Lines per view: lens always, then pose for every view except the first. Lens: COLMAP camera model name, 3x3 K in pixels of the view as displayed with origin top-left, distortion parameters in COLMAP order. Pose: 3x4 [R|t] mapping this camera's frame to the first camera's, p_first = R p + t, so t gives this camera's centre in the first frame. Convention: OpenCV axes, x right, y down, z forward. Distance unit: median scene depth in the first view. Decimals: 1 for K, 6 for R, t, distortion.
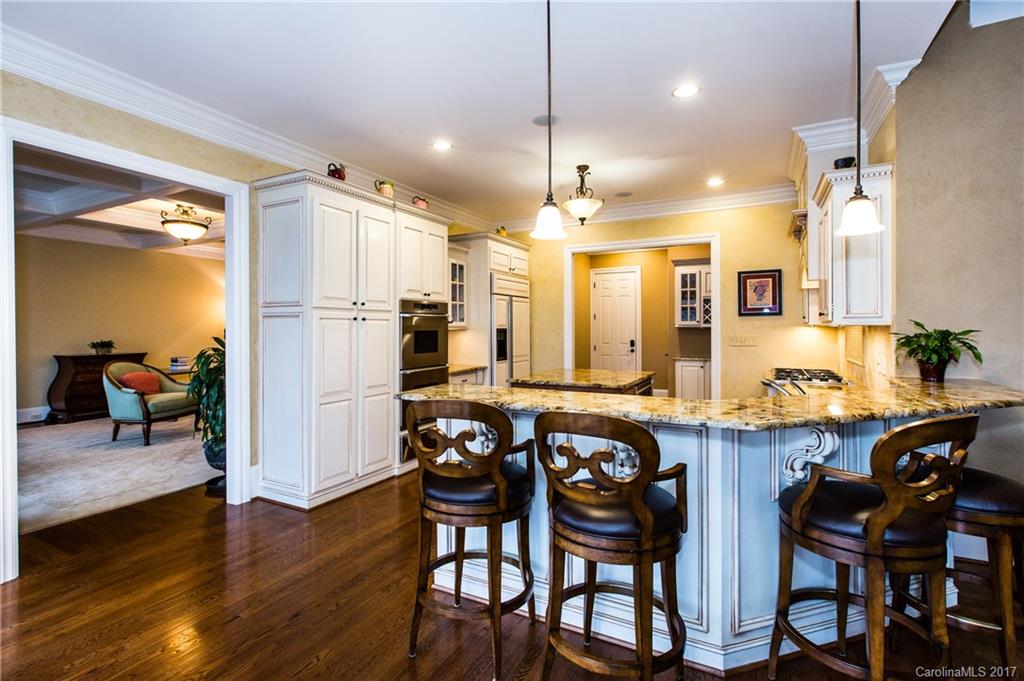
lens RADIAL K [[453.9, 0, 512.0], [0, 453.9, 329.8], [0, 0, 1]] dist [0.004910, -0.000611]
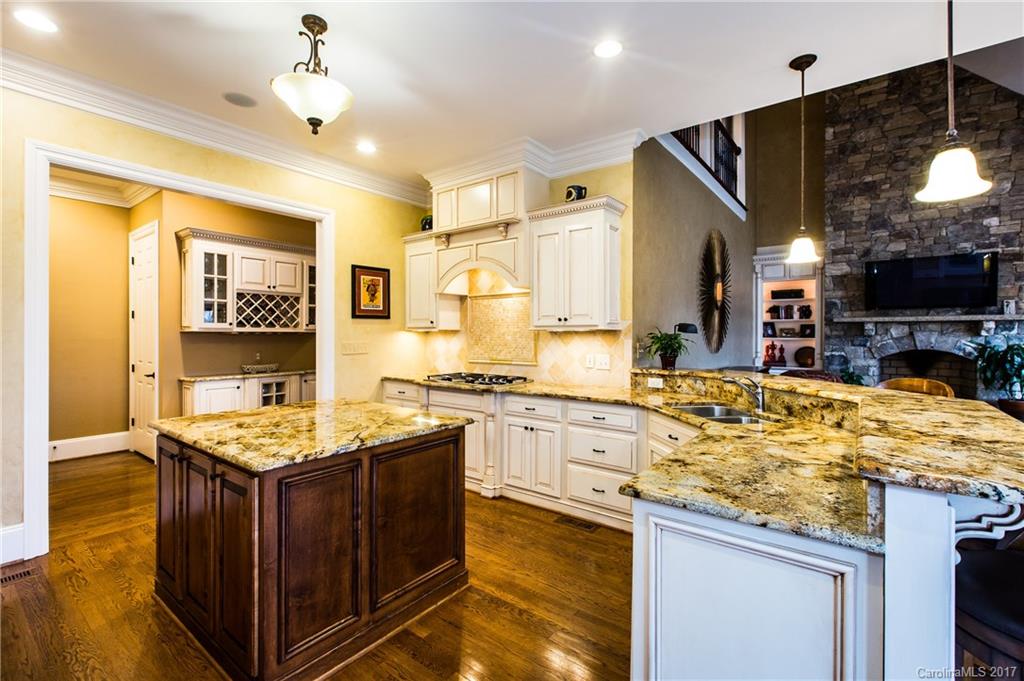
lens RADIAL K [[453.9, 0, 508.7], [0, 453.9, 334.7], [0, 0, 1]] dist [0.004910, -0.000611]
pose [[0.165696, -0.005665, 0.986161, -0.268757], [0.008368, 0.999956, 0.004338, -0.001912], [-0.986141, 0.007534, 0.165736, 0.586145]]
